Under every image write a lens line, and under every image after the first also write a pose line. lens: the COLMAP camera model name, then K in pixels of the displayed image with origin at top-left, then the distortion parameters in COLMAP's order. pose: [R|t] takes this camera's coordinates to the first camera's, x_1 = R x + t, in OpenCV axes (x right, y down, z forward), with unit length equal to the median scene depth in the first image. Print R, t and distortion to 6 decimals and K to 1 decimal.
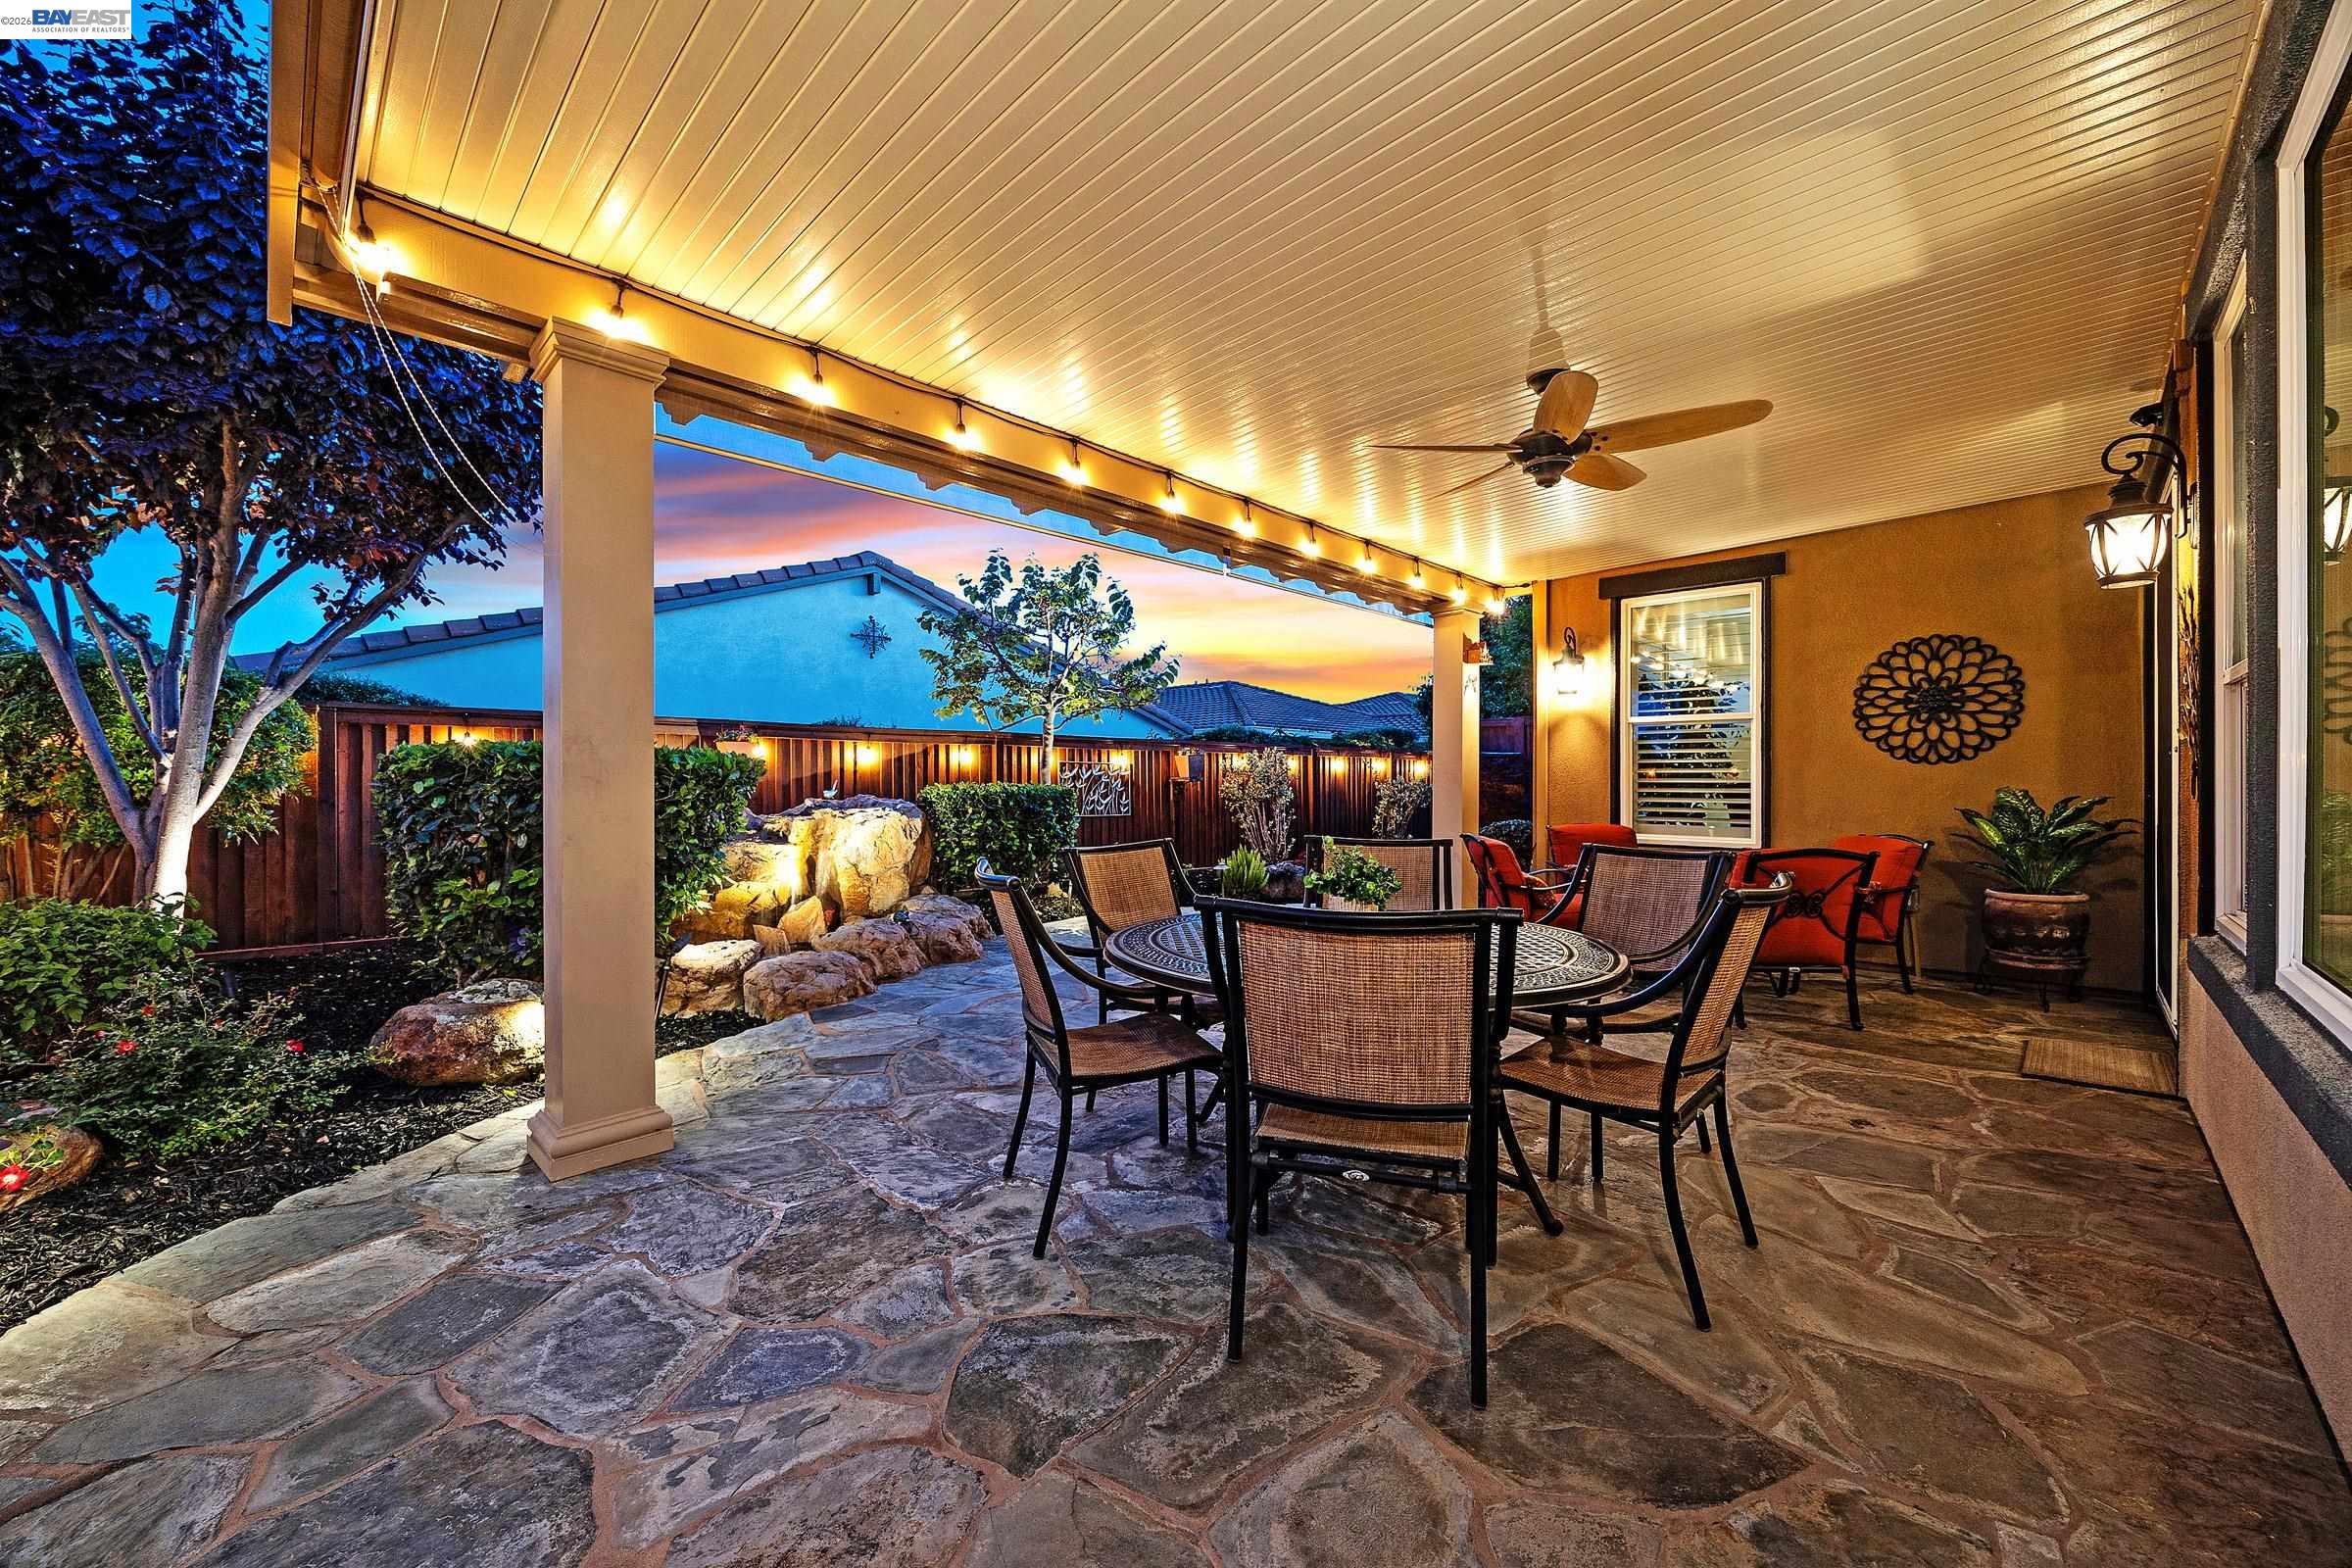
lens RADIAL K [[897.0, 0, 1179.0], [0, 897.0, 782.5], [0, 0, 1]] dist [-0.000284, 0.000128]
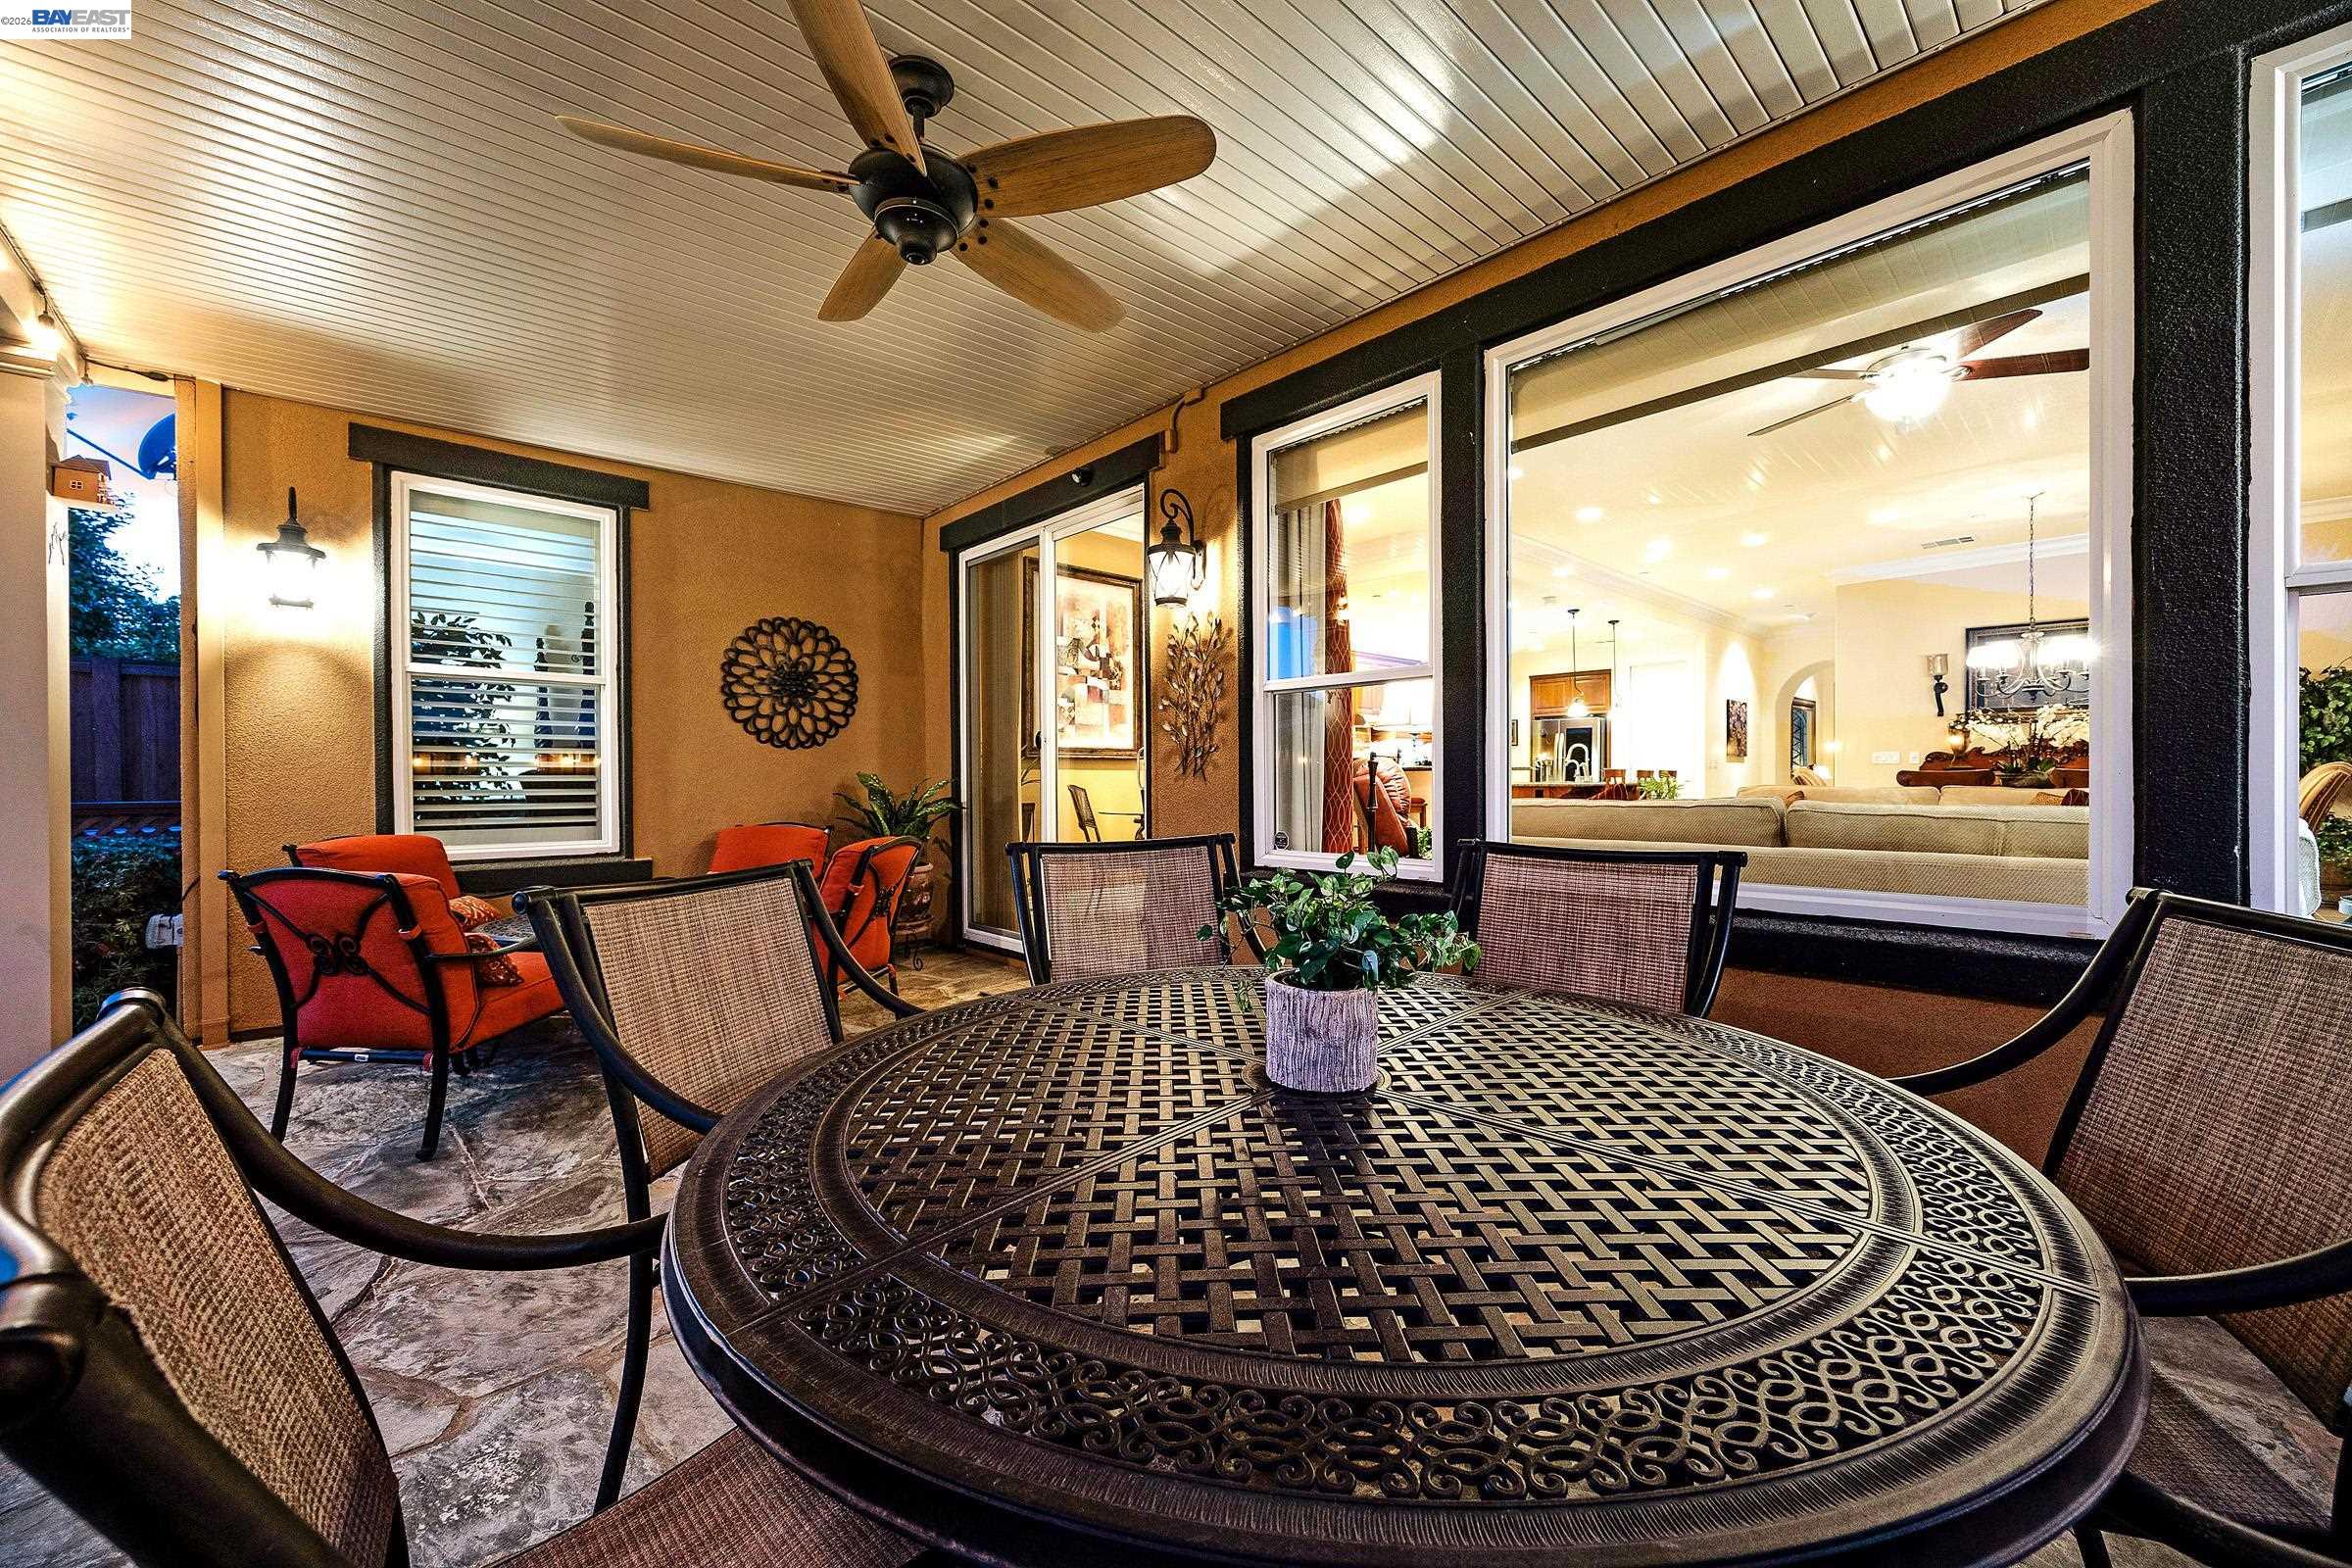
lens RADIAL K [[897.7, 0, 1179.5], [0, 897.7, 782.9], [0, 0, 1]] dist [0.002094, 0.000441]
pose [[0.046738, -0.006196, 0.998888, -0.109783], [0.006407, 0.999962, 0.005903, 0.012000], [-0.998887, 0.006124, 0.046776, 0.460238]]
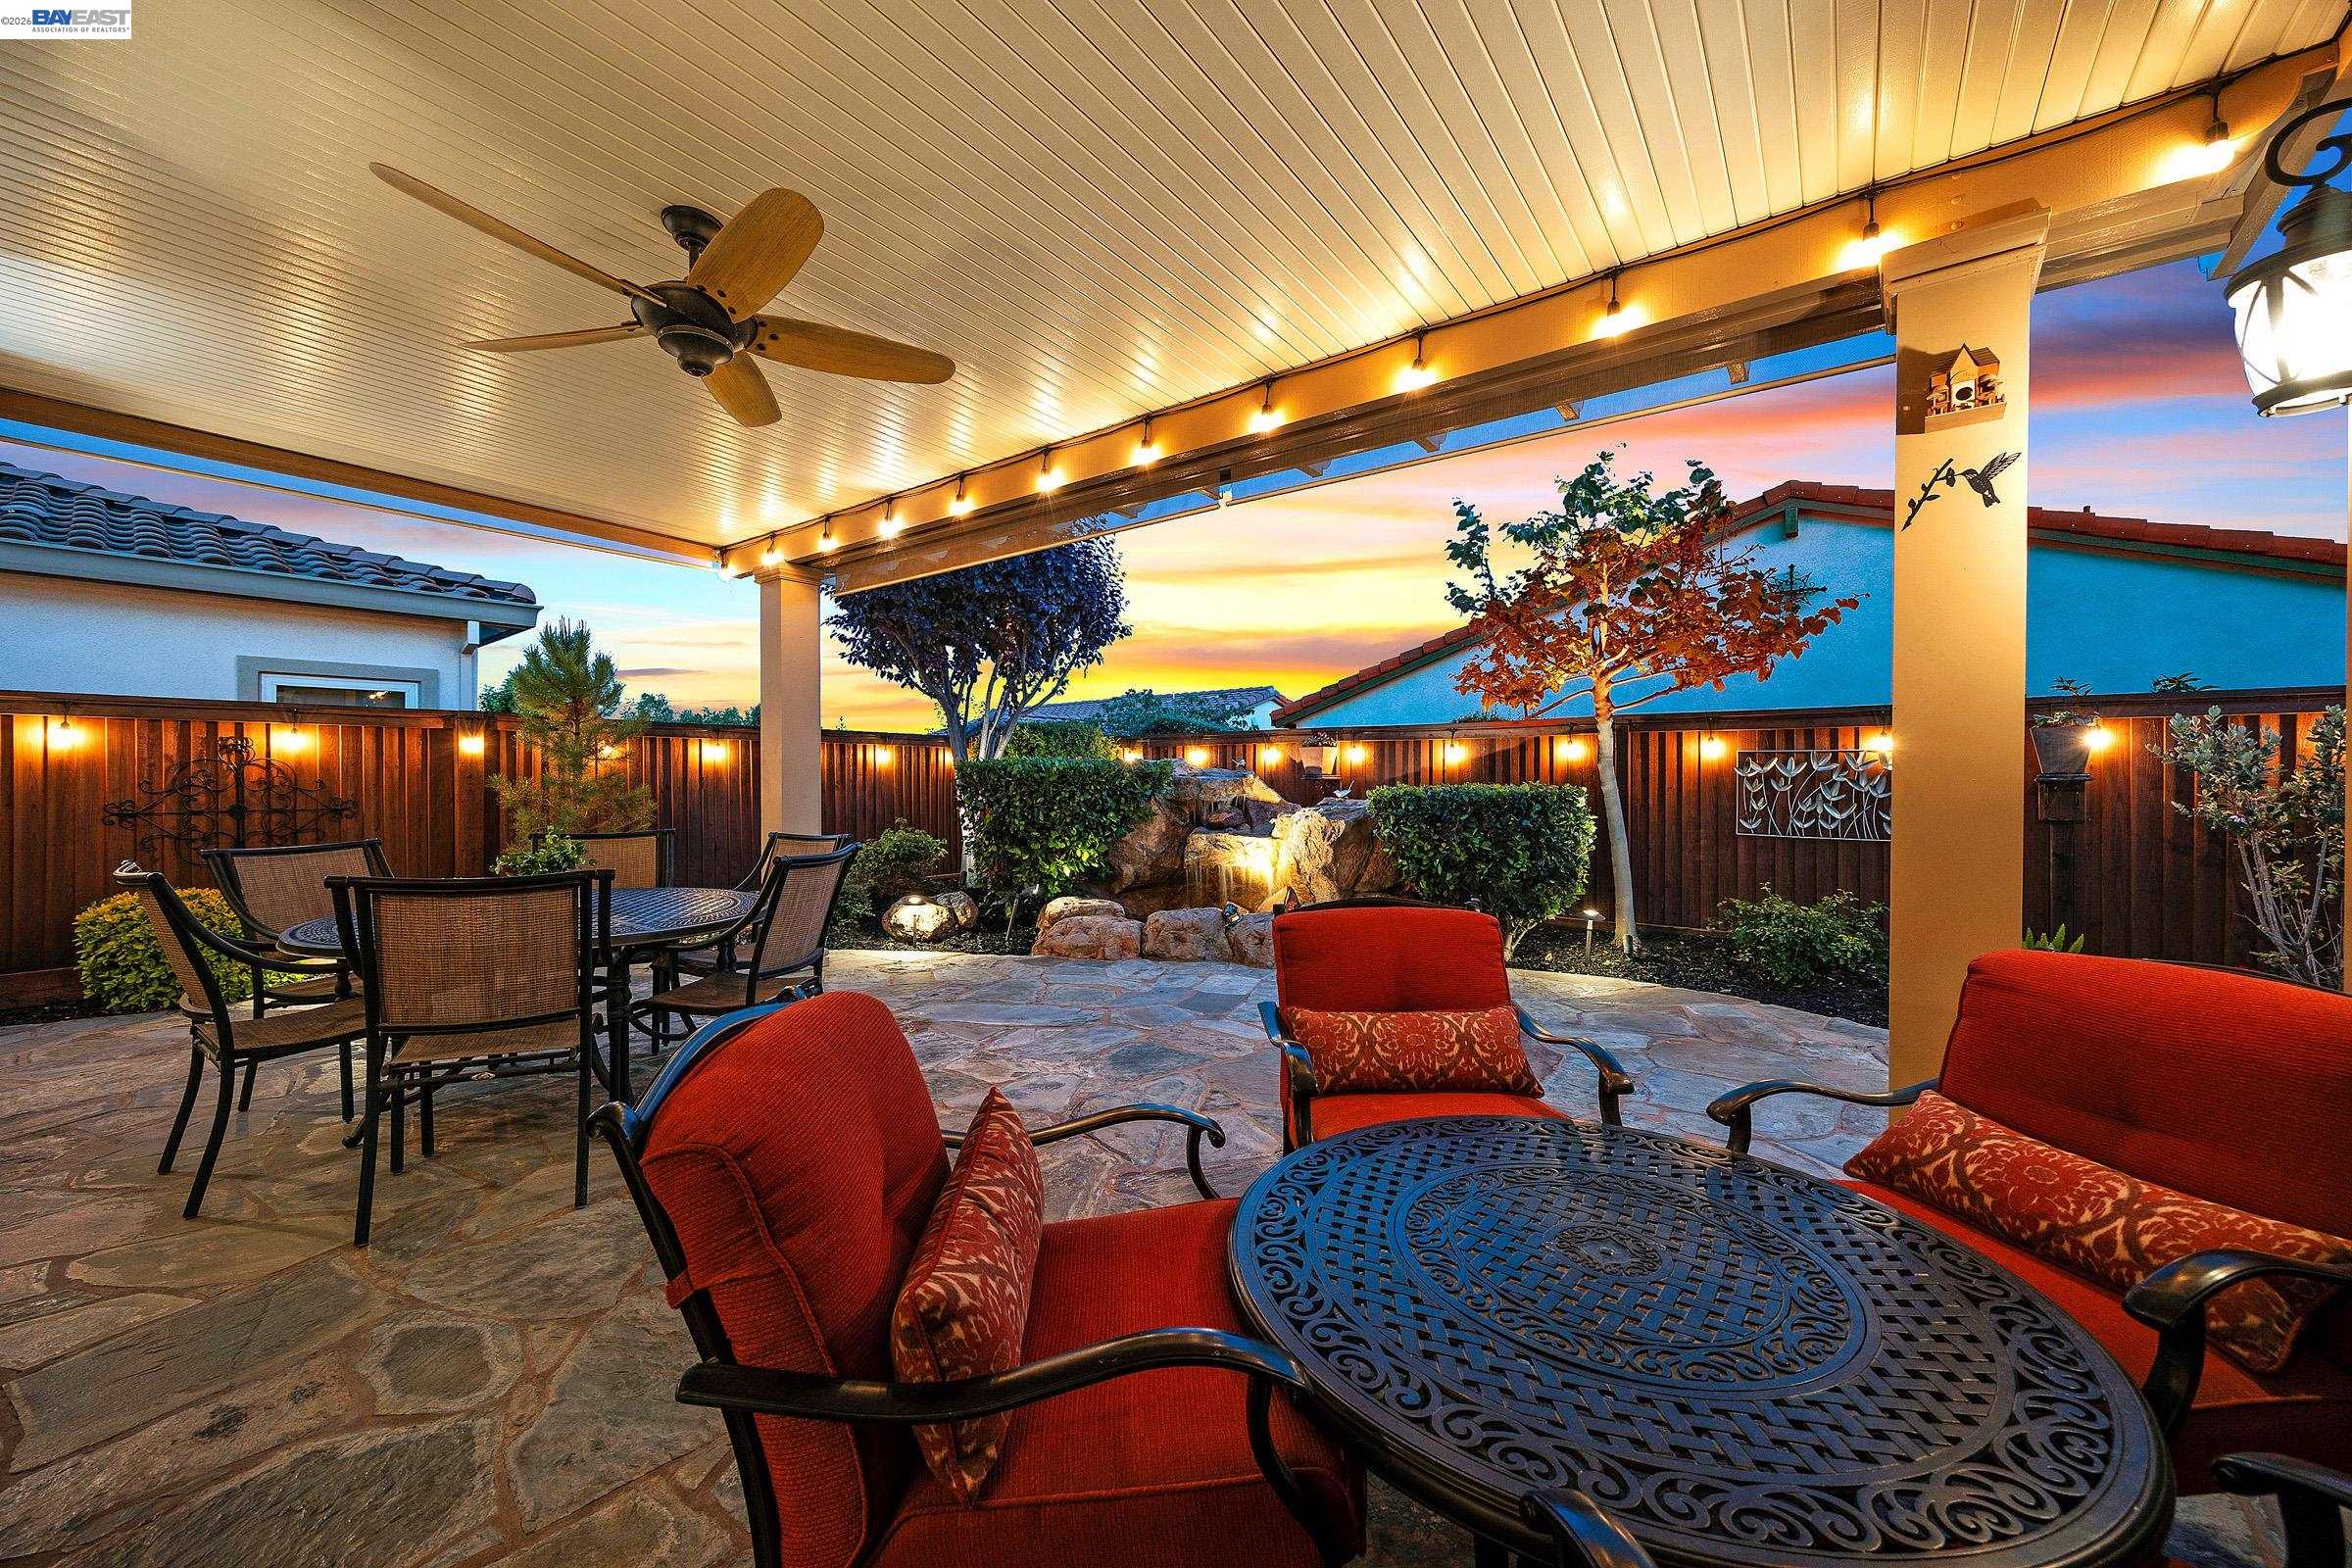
lens RADIAL K [[897.0, 0, 1179.0], [0, 897.0, 782.5], [0, 0, 1]] dist [-0.000284, 0.000128]
pose [[0.130241, 0.001119, -0.991482, 0.680570], [0.000214, 0.999999, 0.001157, -0.001960], [0.991482, -0.000363, 0.130240, 0.745356]]
